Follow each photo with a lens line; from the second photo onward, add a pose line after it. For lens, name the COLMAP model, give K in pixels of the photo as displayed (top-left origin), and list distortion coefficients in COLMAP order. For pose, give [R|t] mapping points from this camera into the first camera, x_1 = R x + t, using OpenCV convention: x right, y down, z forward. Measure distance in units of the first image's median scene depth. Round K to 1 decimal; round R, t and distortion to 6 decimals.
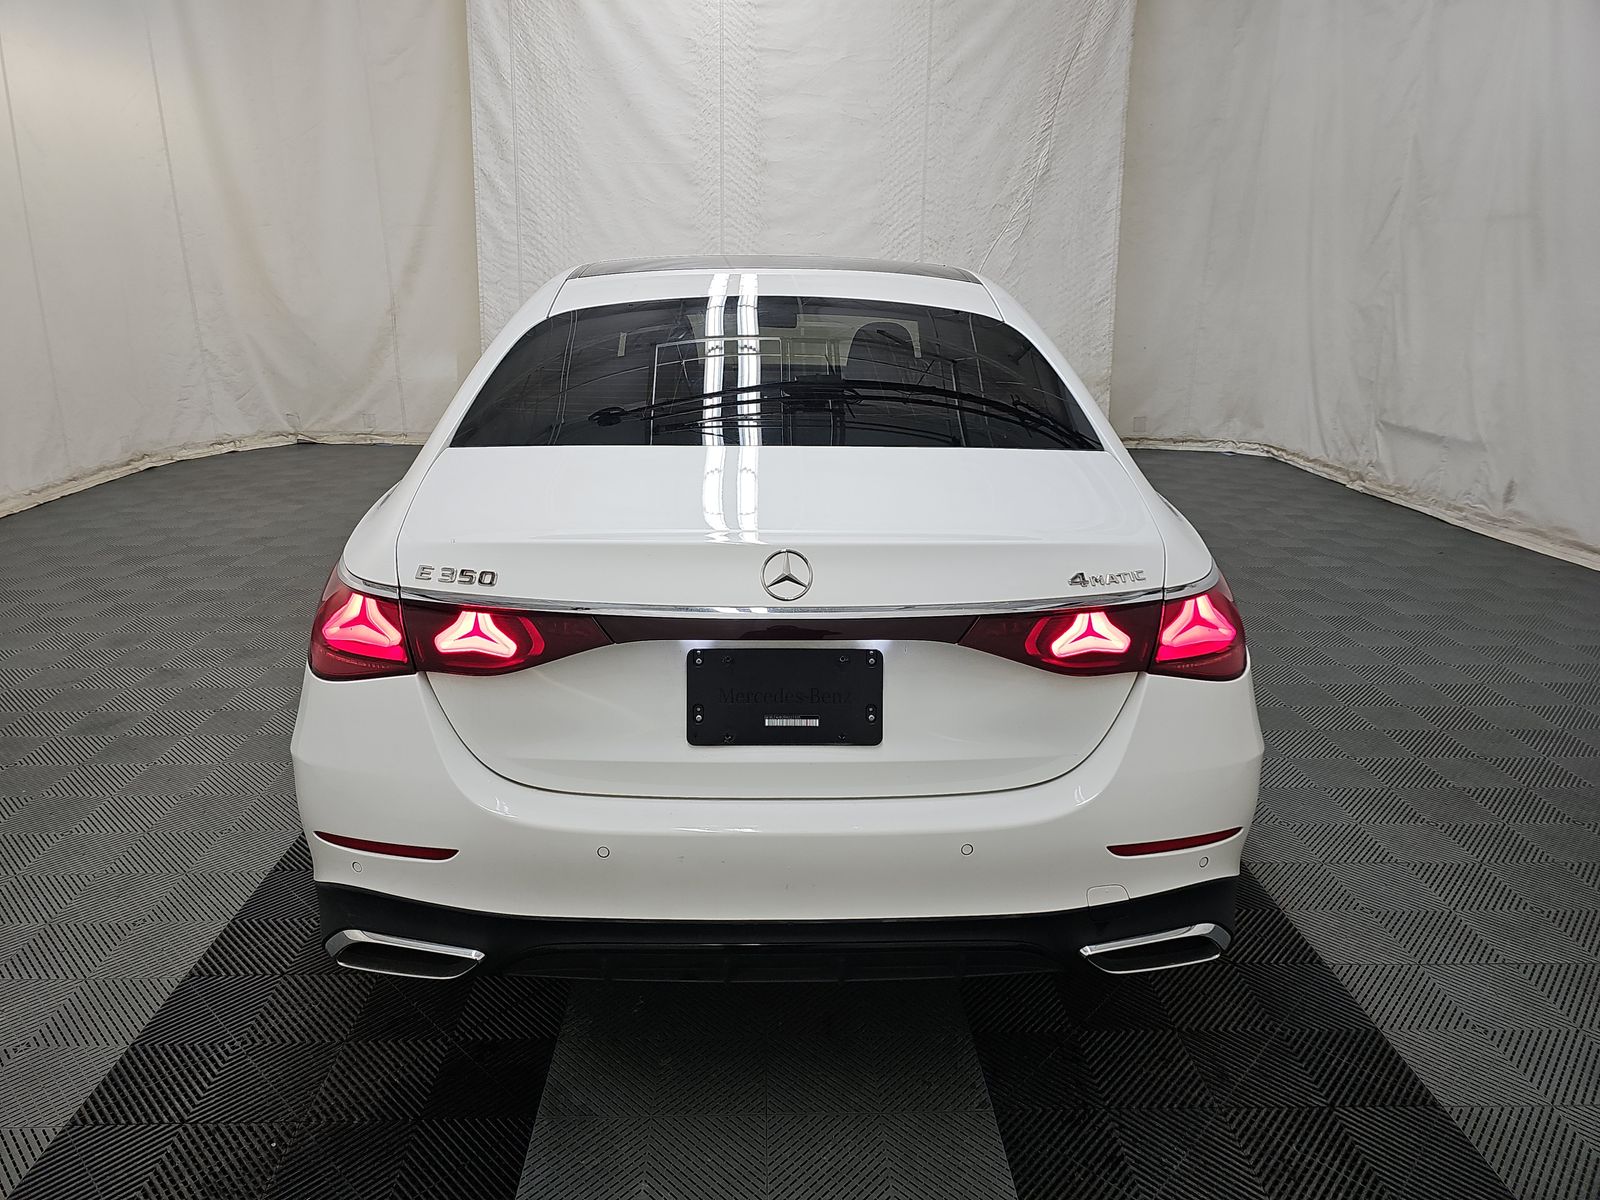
lens RADIAL K [[1071.2, 0, 800.0], [0, 1071.2, 600.0], [0, 0, 1]] dist [0.067647, -0.083761]
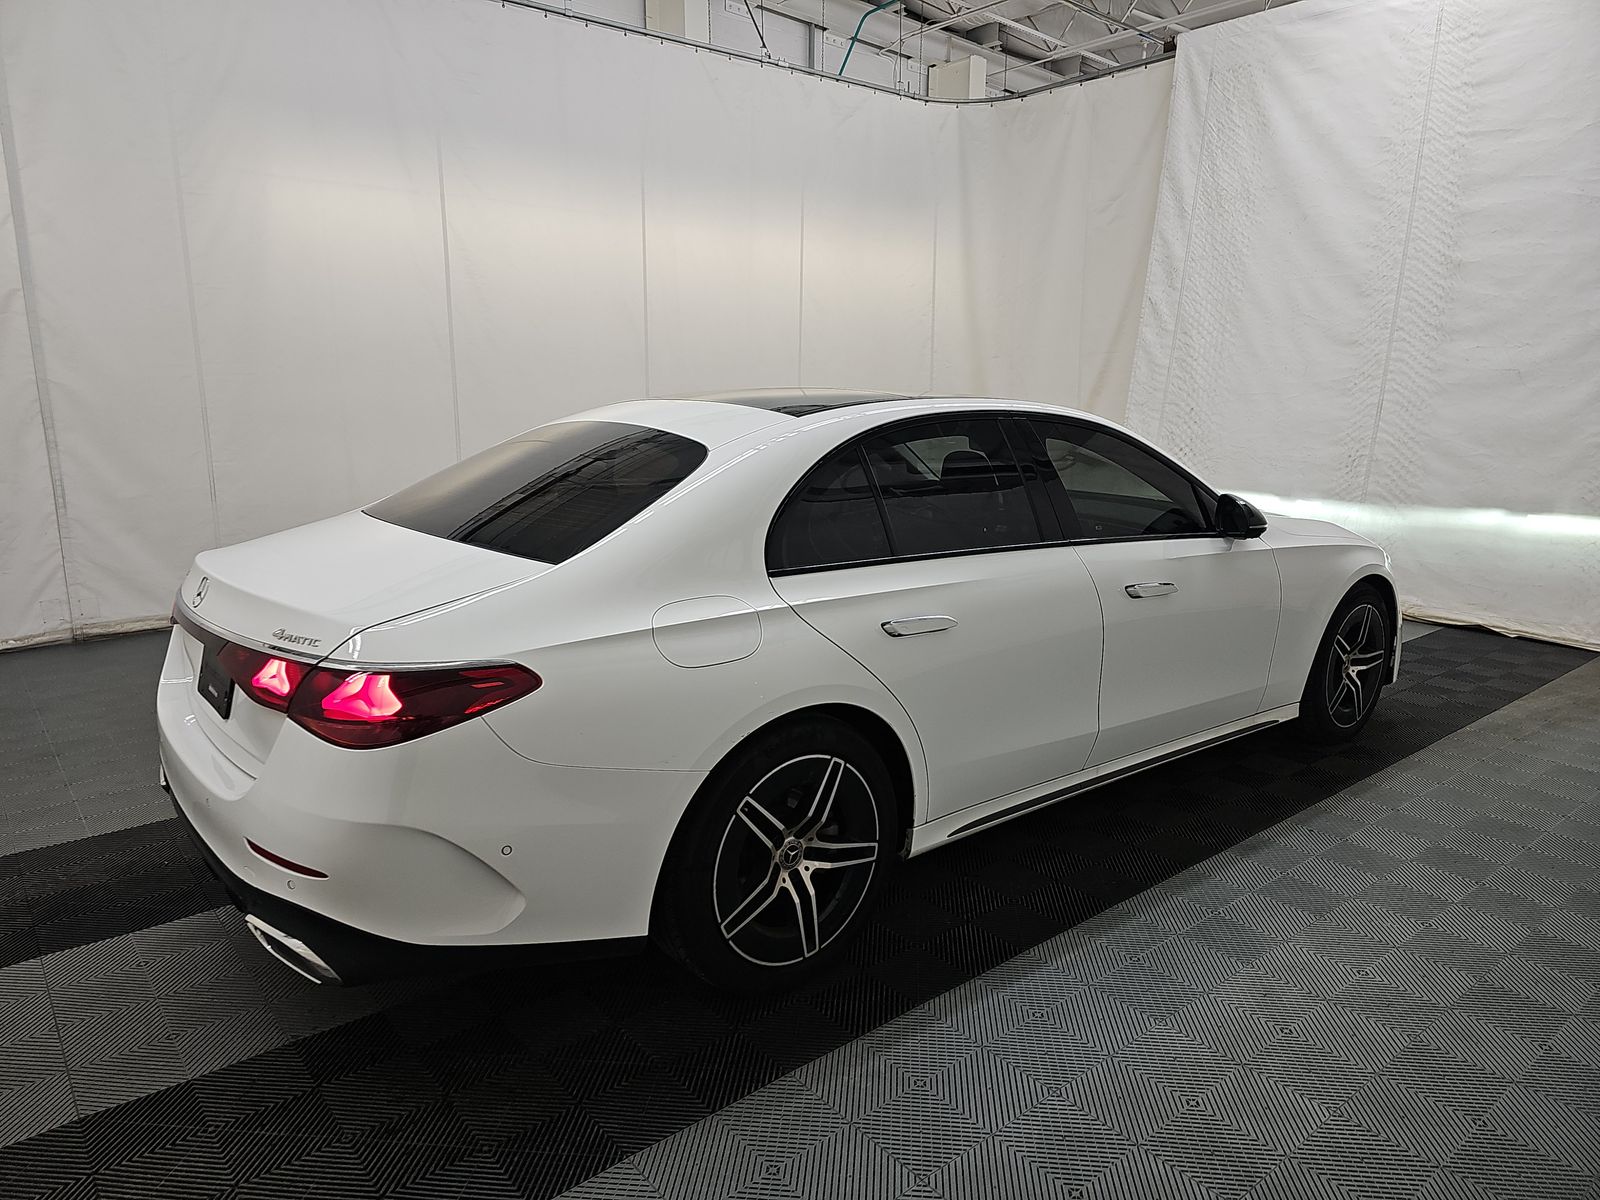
lens RADIAL K [[1064.2, 0, 796.5], [0, 1064.2, 600.2], [0, 0, 1]] dist [0.065353, -0.057080]
pose [[0.608360, 0.153393, -0.778697, 0.347133], [-0.237814, 0.971295, 0.005539, -0.041390], [0.757194, 0.181815, 0.627376, 0.149258]]
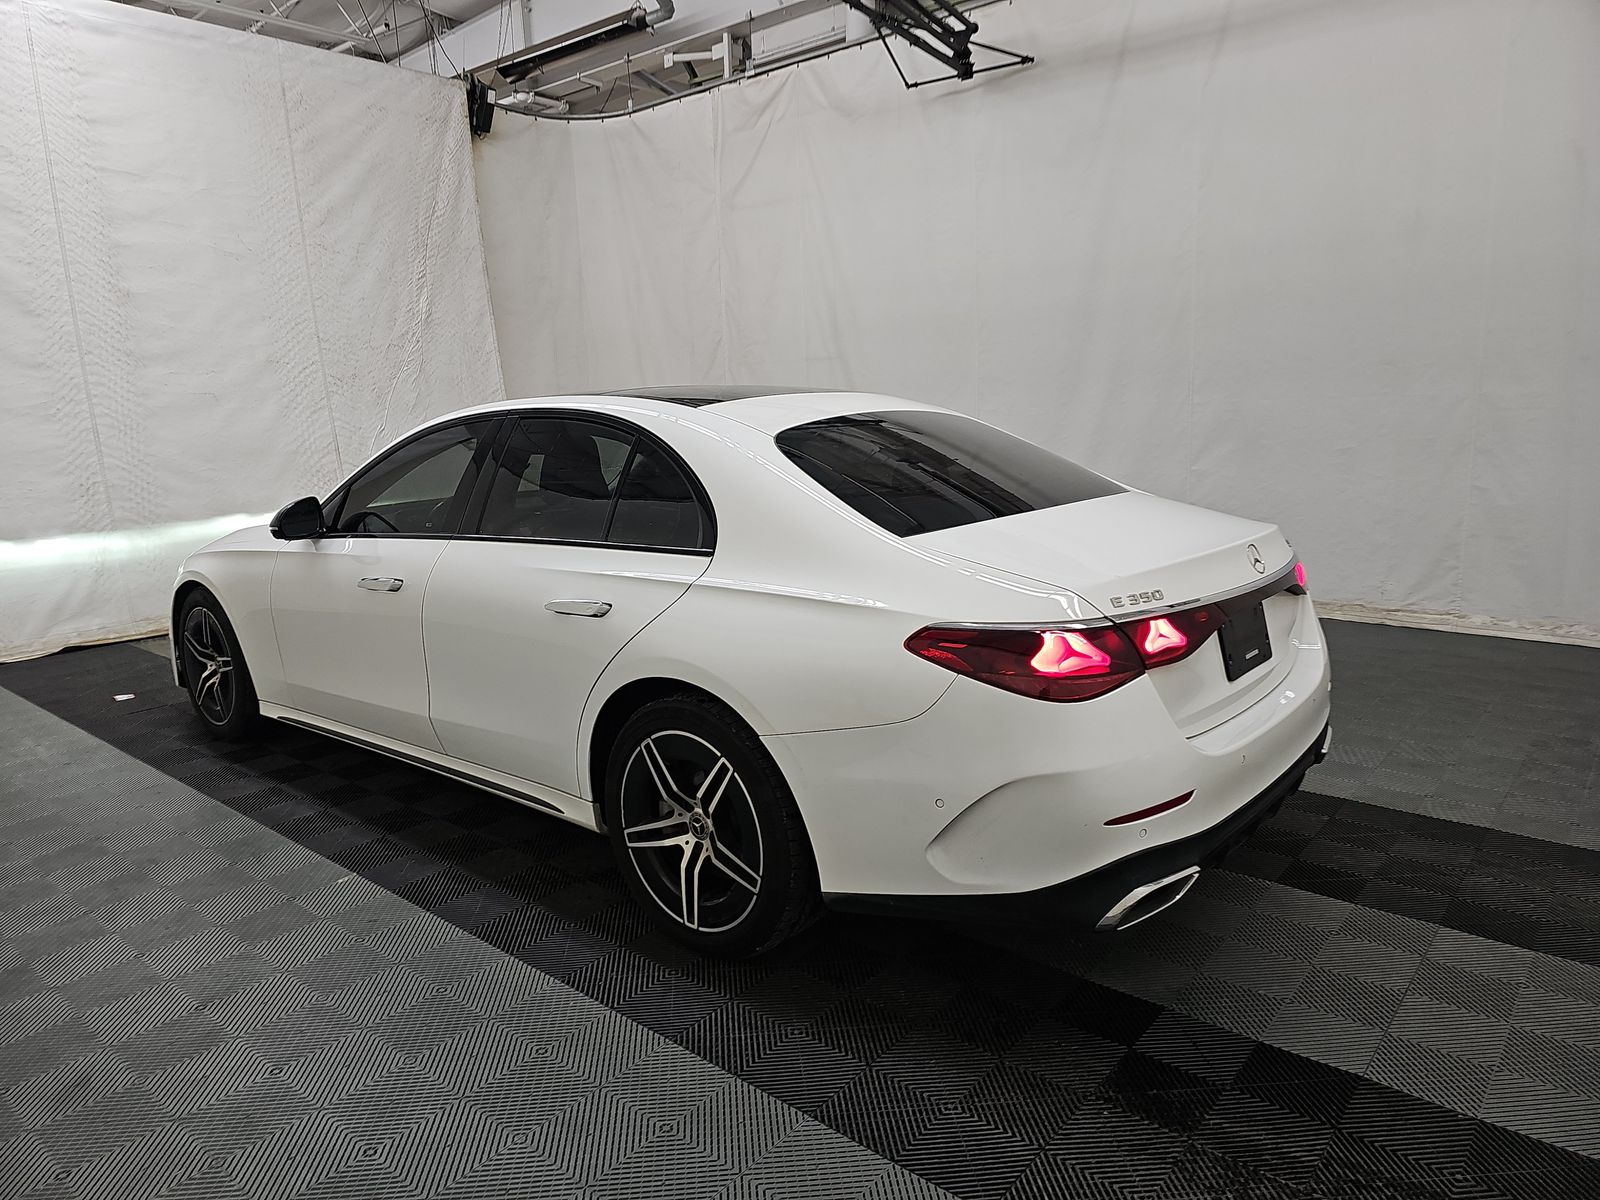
lens RADIAL K [[1064.2, 0, 796.5], [0, 1064.2, 600.2], [0, 0, 1]] dist [0.065353, -0.057080]
pose [[0.668680, -0.165090, 0.724991, -0.346965], [0.250797, 0.967978, -0.010896, -0.024908], [-0.699977, 0.189112, 0.688672, 0.078509]]
